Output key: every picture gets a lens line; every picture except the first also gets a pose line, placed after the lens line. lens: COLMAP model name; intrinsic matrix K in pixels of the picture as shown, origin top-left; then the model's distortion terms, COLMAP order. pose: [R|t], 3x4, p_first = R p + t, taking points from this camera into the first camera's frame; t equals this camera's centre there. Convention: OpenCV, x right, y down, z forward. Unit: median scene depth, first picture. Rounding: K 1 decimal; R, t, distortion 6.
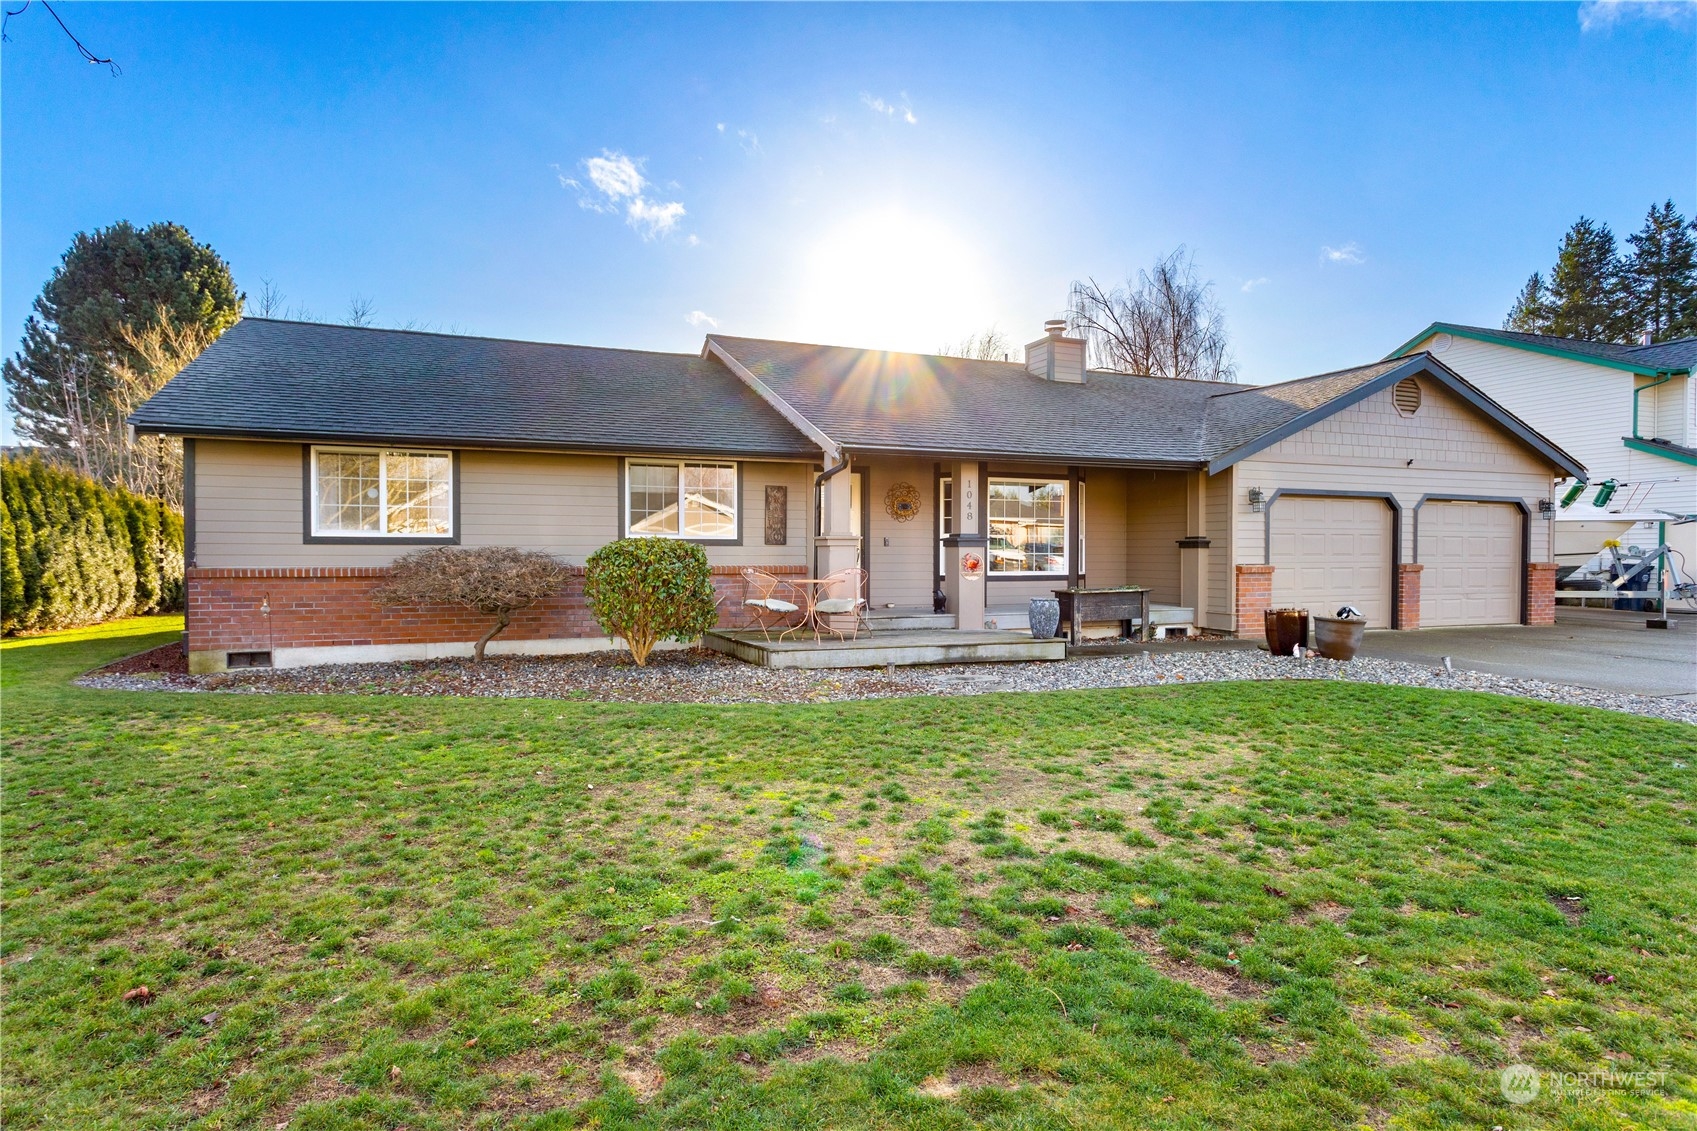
lens RADIAL K [[916.0, 0, 848.0], [0, 916.0, 563.5], [0, 0, 1]] dist [-0.000030, 0.004210]
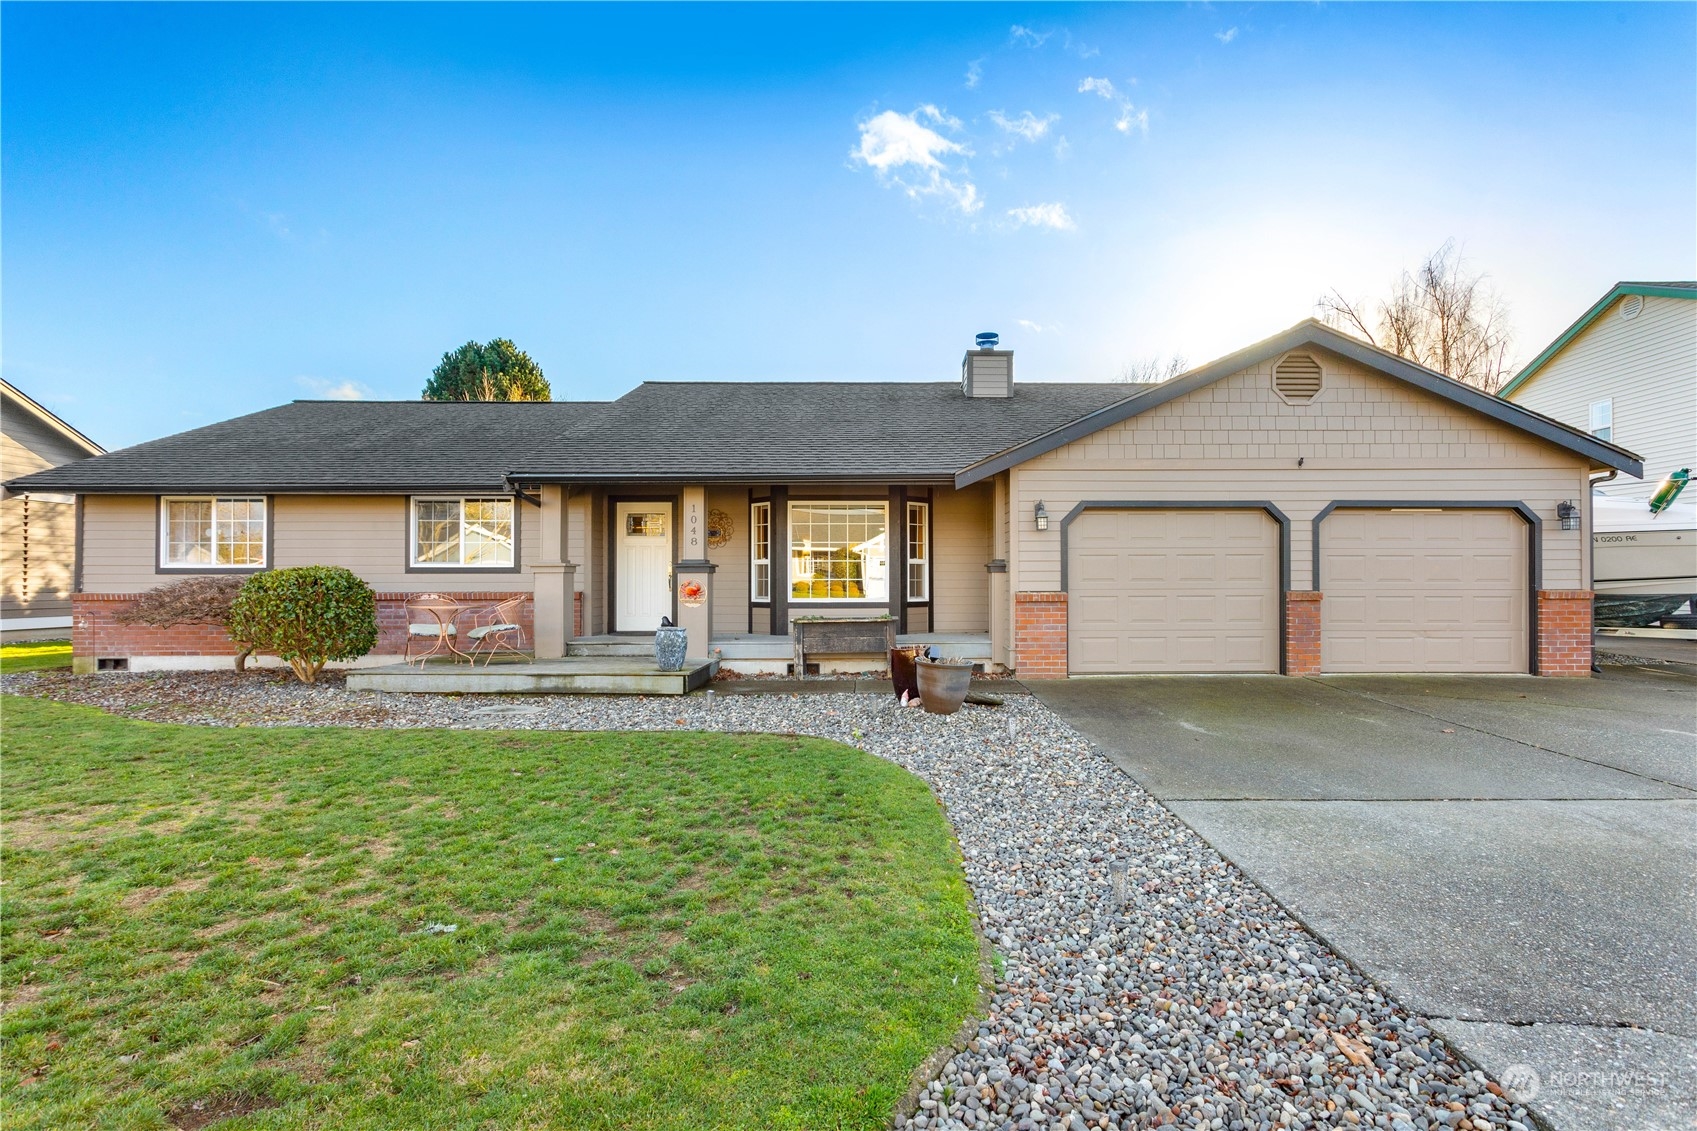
lens RADIAL K [[807.7, 0, 881.8], [0, 807.7, 562.8], [0, 0, 1]] dist [0.001383, 0.002957]
pose [[0.931653, -0.010394, -0.363200, 0.558538], [-0.000838, 0.999527, -0.030754, -0.002350], [0.363347, 0.028956, 0.931204, 0.241553]]
